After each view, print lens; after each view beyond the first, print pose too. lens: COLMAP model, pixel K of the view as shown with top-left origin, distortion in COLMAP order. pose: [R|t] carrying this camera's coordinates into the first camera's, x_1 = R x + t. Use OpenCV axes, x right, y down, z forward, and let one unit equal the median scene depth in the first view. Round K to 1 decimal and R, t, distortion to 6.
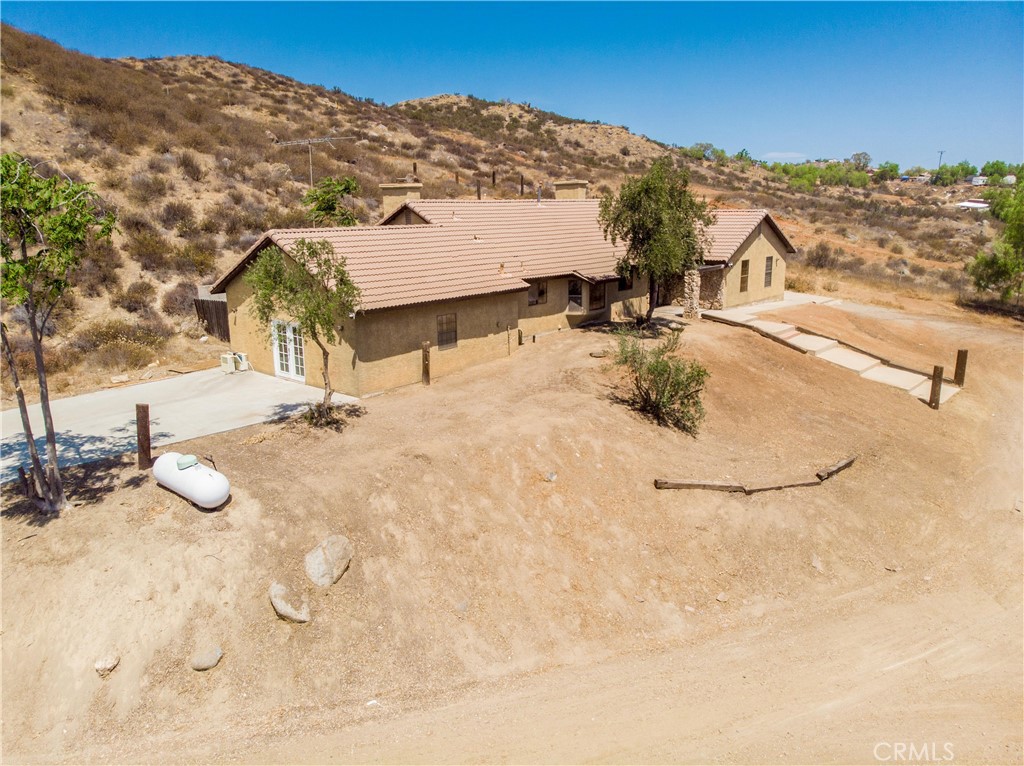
lens RADIAL K [[762.0, 0, 510.7], [0, 762.0, 385.5], [0, 0, 1]] dist [0.002664, 0.007481]
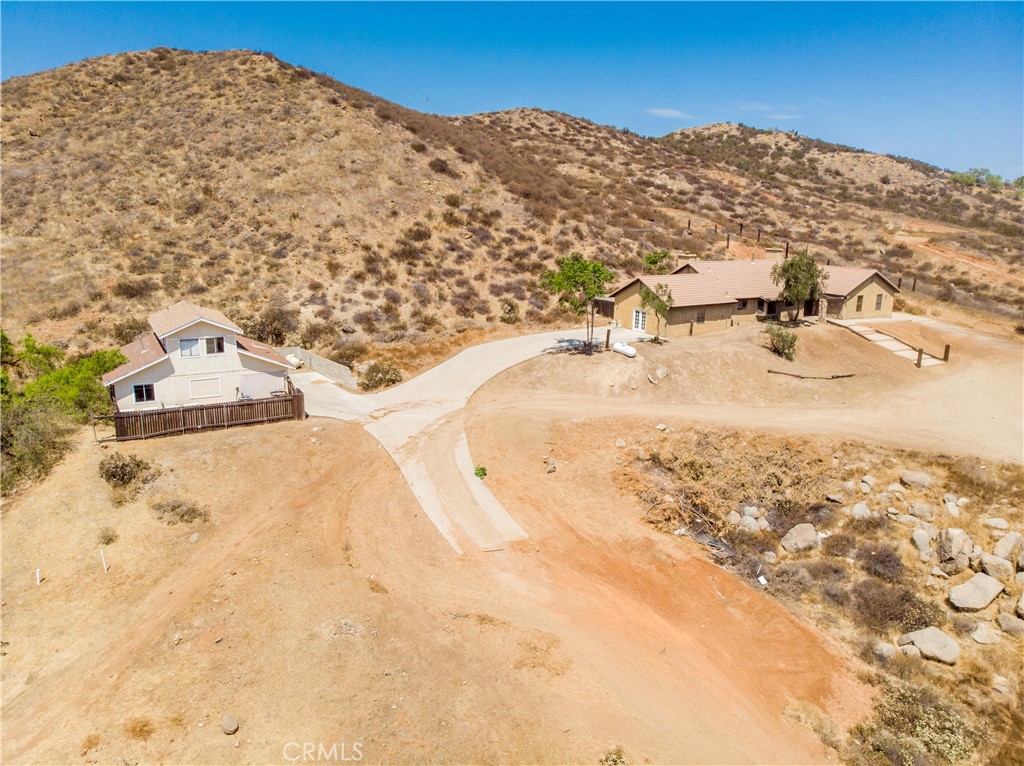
lens RADIAL K [[761.0, 0, 512.0], [0, 761.0, 383.0], [0, 0, 1]] dist [-0.004170, 0.006791]
pose [[0.945857, 0.097351, -0.309641, 0.072776], [-0.099931, 0.994966, 0.007557, 0.108058], [0.308818, 0.023795, 0.950823, -0.910387]]
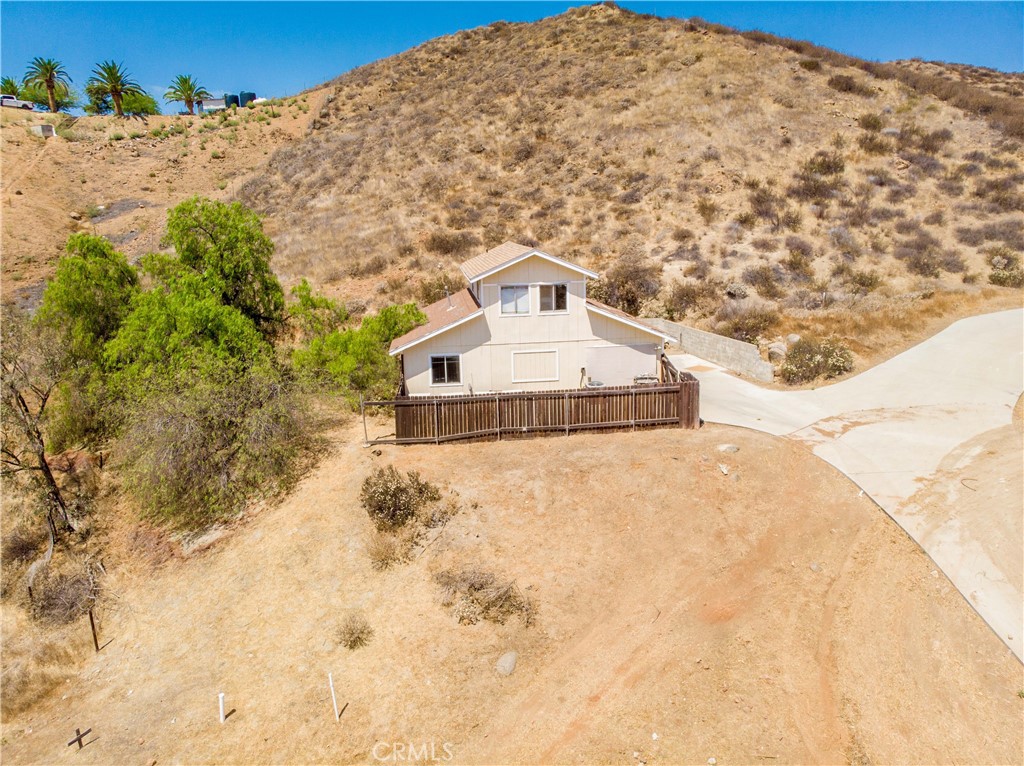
lens RADIAL K [[755.8, 0, 512.0], [0, 755.8, 383.0], [0, 0, 1]] dist [-0.000098, 0.001621]
pose [[0.747508, 0.133138, -0.650773, -0.258053], [-0.134531, 0.989748, 0.047958, 0.152801], [0.650487, 0.051700, 0.757756, -0.527460]]
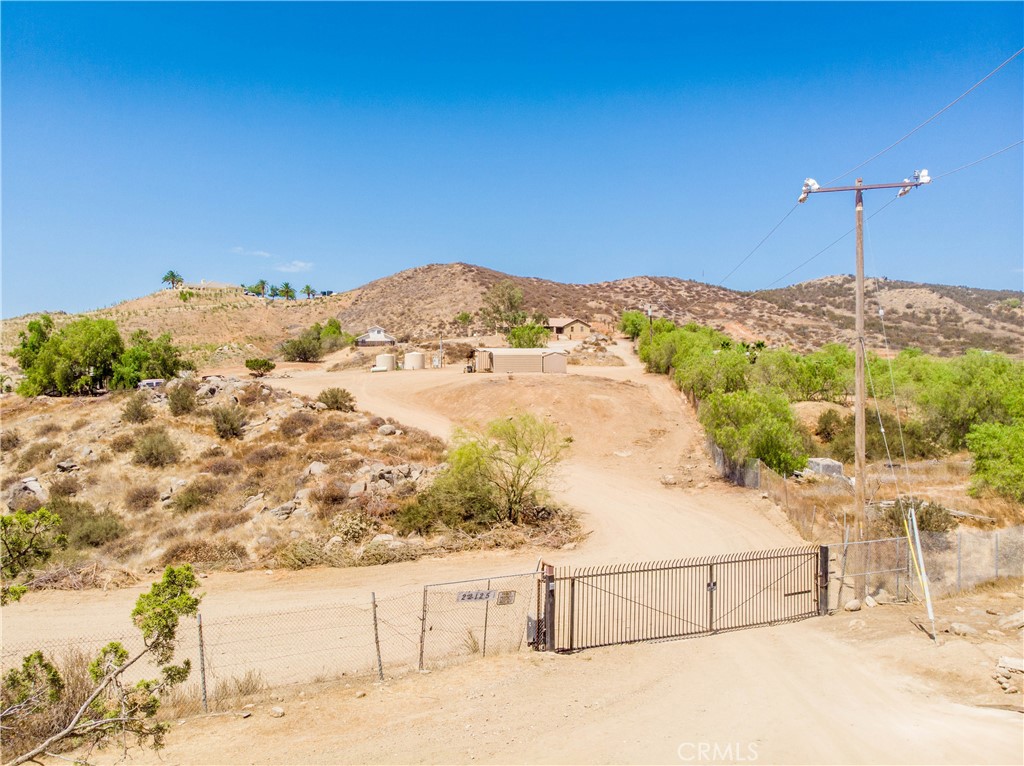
lens RADIAL K [[754.3, 0, 508.3], [0, 754.3, 384.3], [0, 0, 1]] dist [0.005039, 0.011528]
pose [[0.712169, 0.016610, -0.701812, 3.380111], [-0.169351, 0.974259, -0.148793, 1.024008], [0.681275, 0.224818, 0.696650, -2.775963]]
